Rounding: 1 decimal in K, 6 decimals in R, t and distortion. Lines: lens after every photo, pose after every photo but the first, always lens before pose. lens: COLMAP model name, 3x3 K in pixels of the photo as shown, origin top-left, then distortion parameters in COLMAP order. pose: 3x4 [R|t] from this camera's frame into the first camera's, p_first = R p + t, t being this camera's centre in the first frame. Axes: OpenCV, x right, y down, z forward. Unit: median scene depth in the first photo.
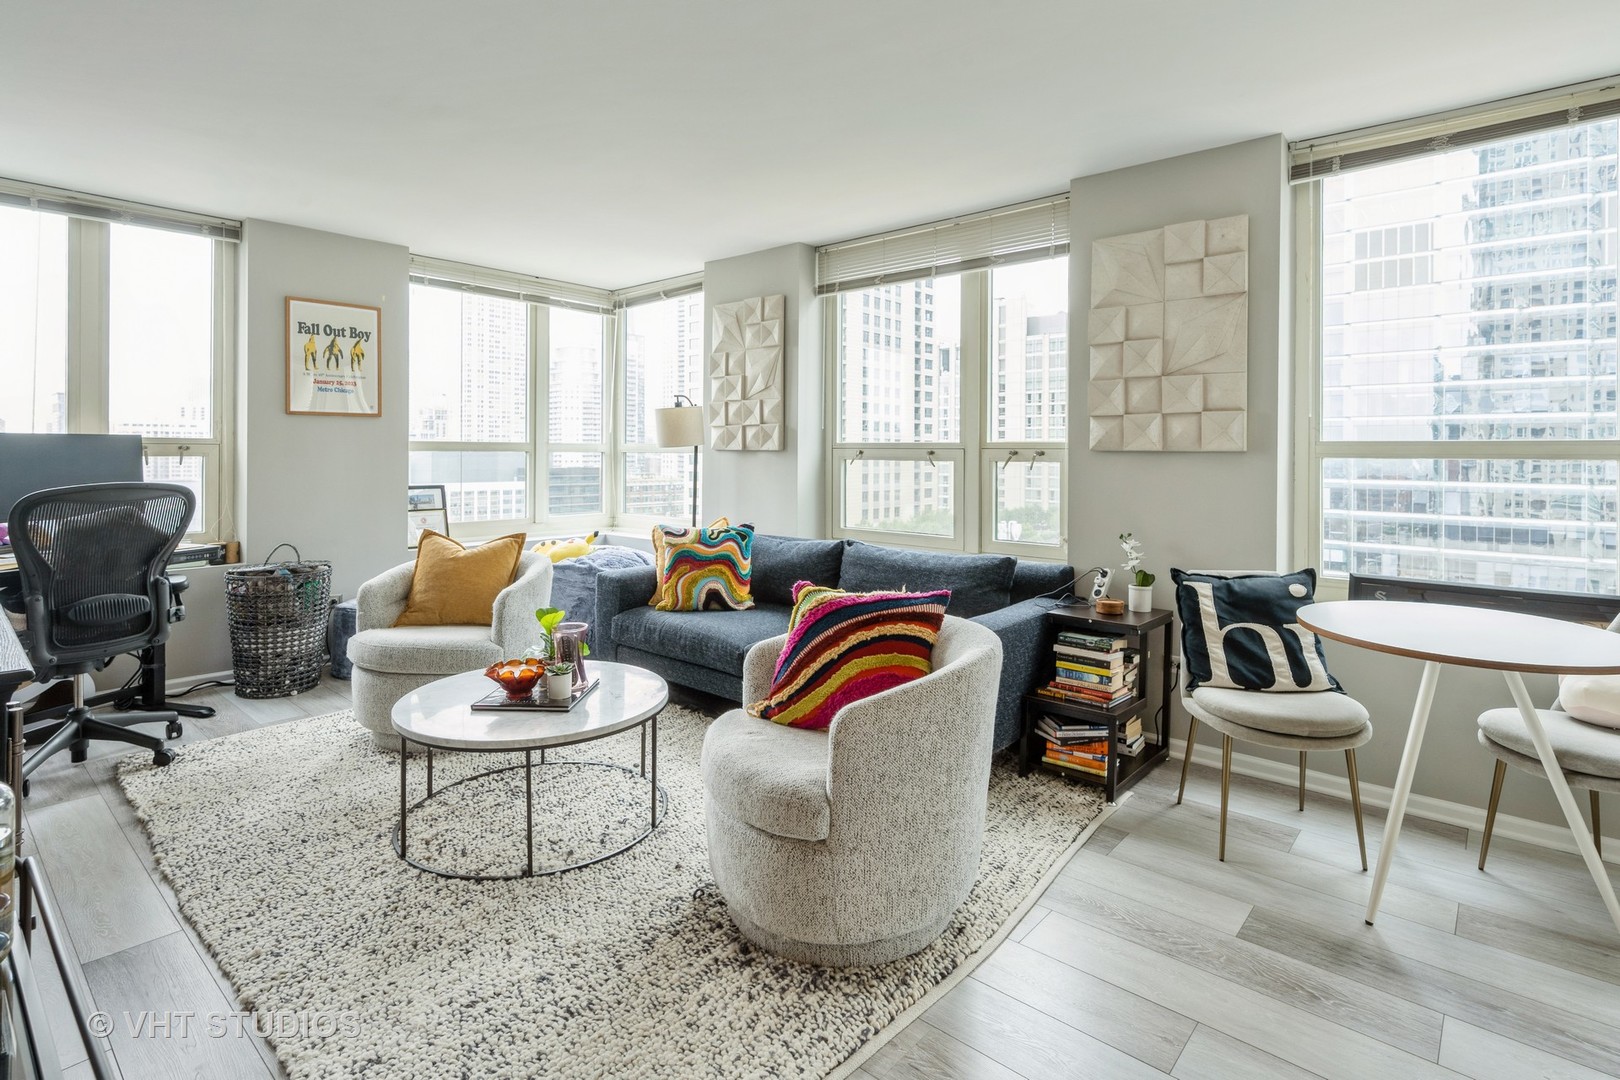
lens RADIAL K [[797.1, 0, 809.7], [0, 797.1, 451.8], [0, 0, 1]] dist [0.000886, 0.000493]
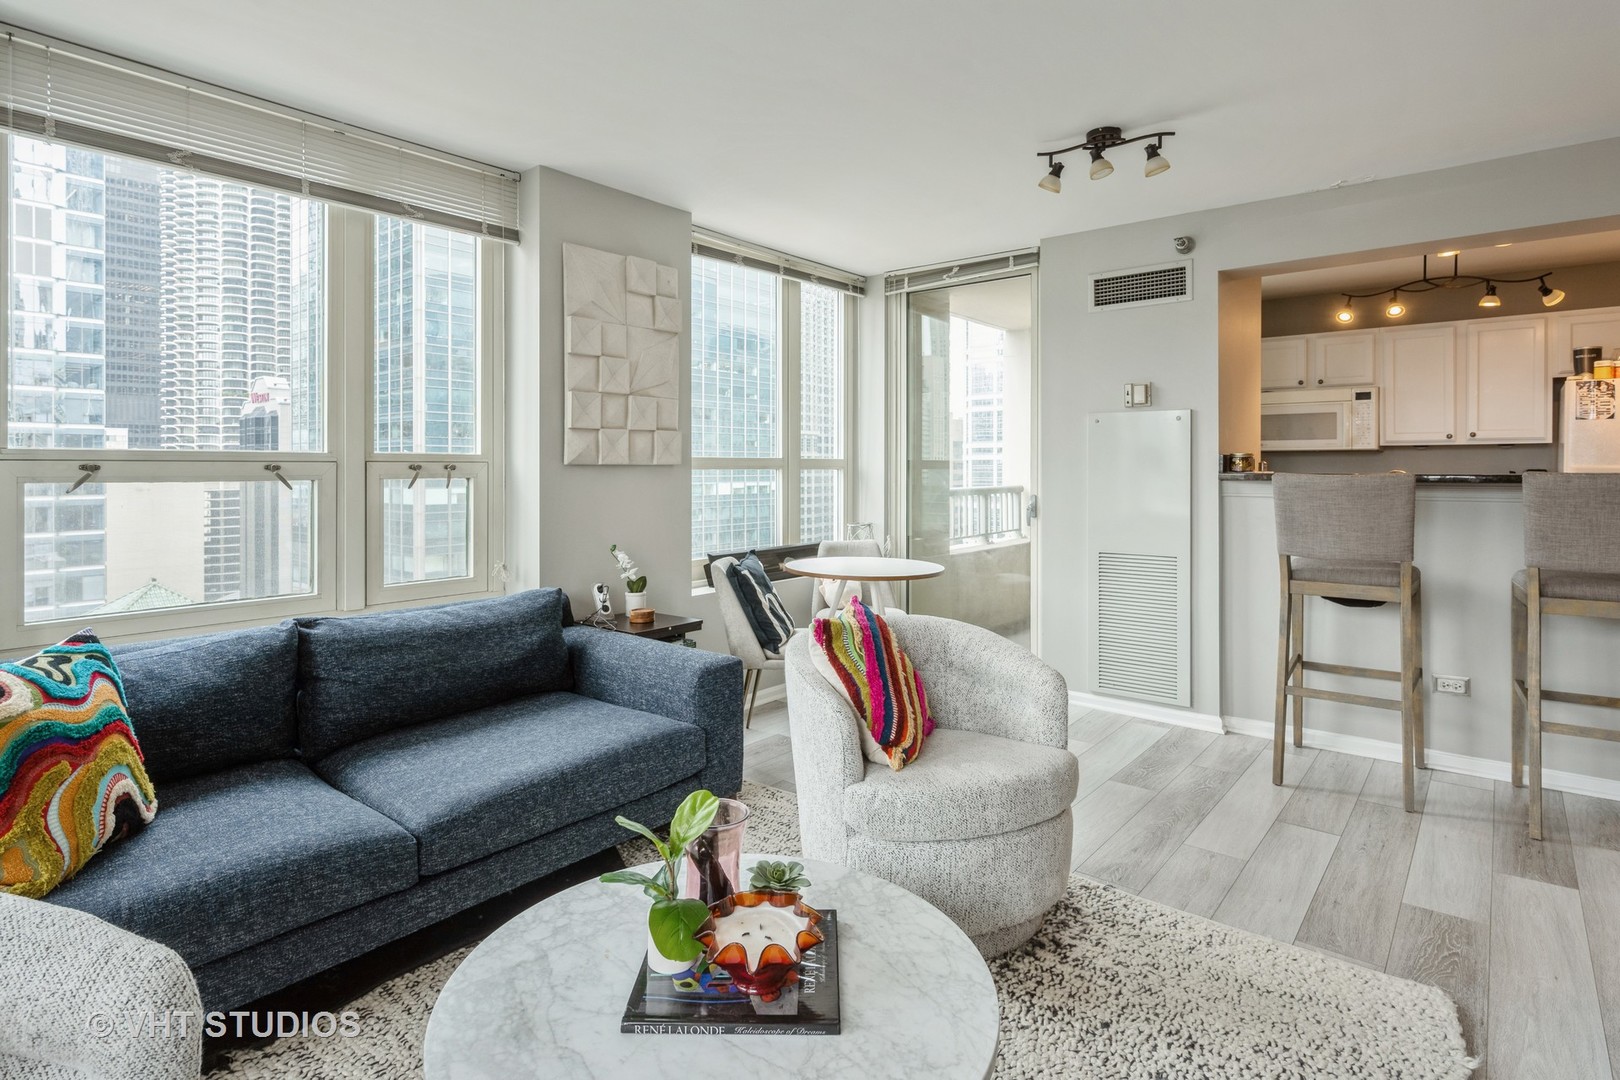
lens RADIAL K [[838.5, 0, 811.0], [0, 838.5, 464.6], [0, 0, 1]] dist [0.011774, -0.000690]
pose [[-0.023138, -0.003033, 0.999728, -0.686847], [0.000232, 0.999995, 0.003039, -0.004649], [-0.999732, 0.000302, -0.023137, 0.775363]]
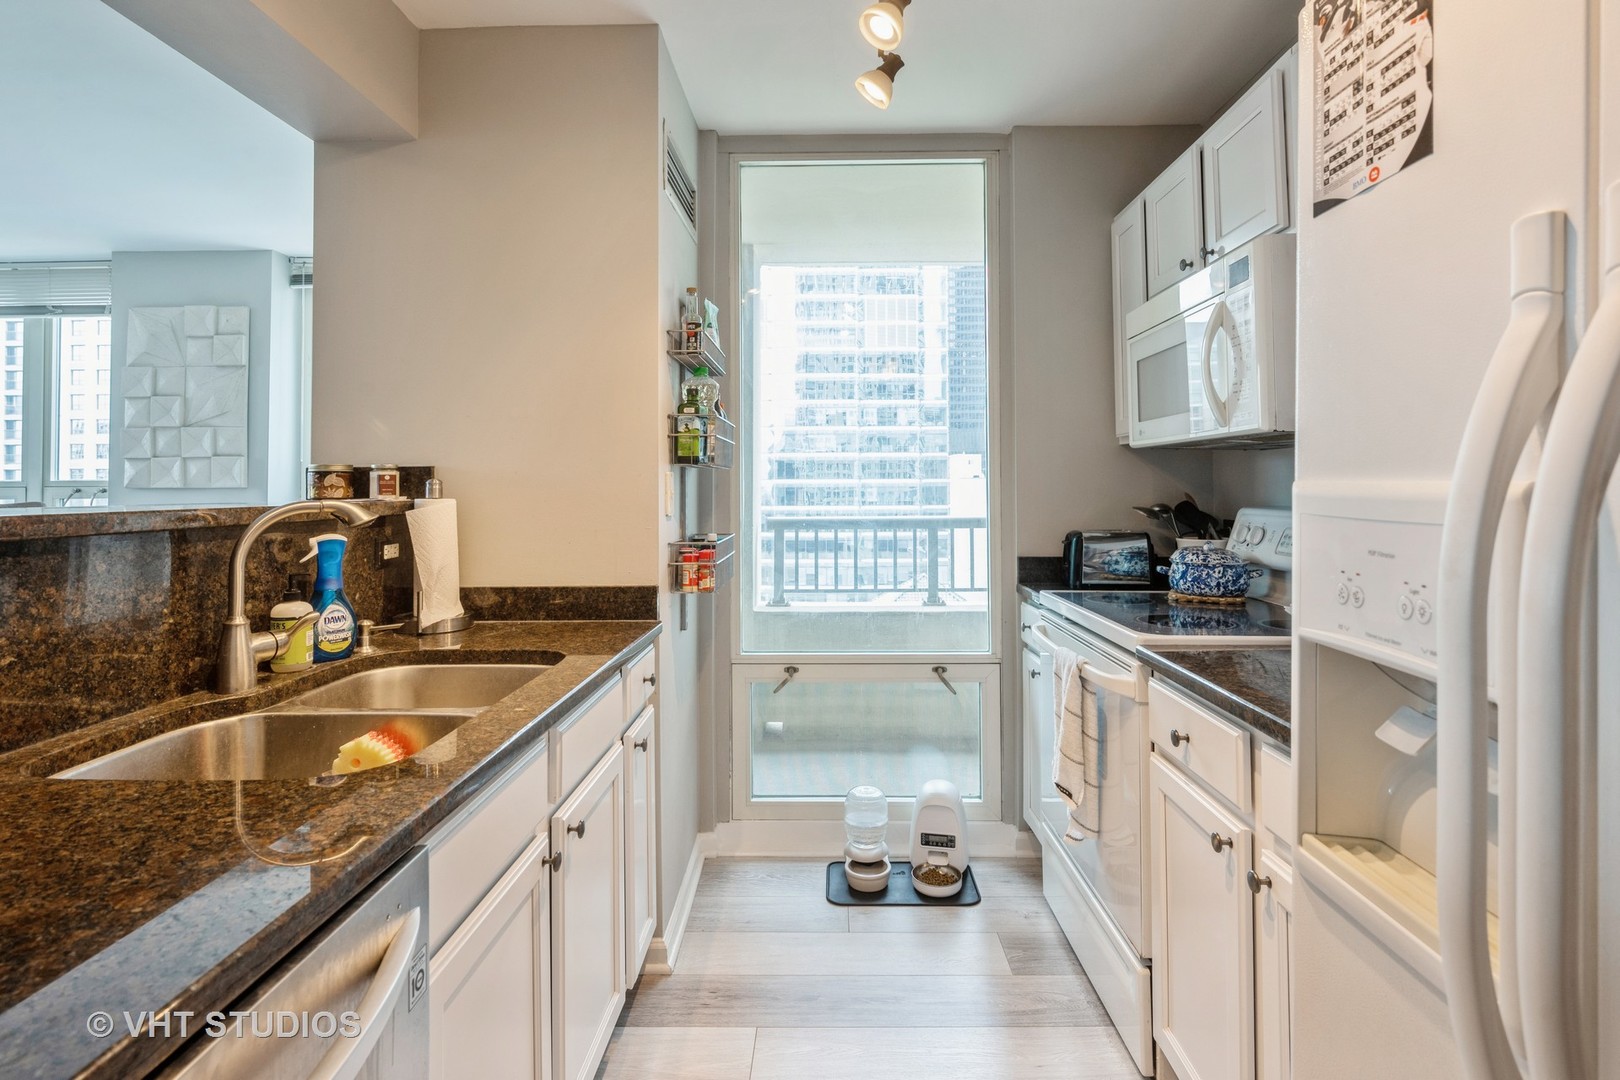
lens RADIAL K [[809.8, 0, 810.4], [0, 809.8, 486.8], [0, 0, 1]] dist [-0.000787, -0.000158]
pose [[0.772866, -0.011077, 0.634472, 0.394286], [0.009222, 0.999938, 0.006224, -0.001434], [-0.634502, 0.001040, 0.772921, -0.579908]]
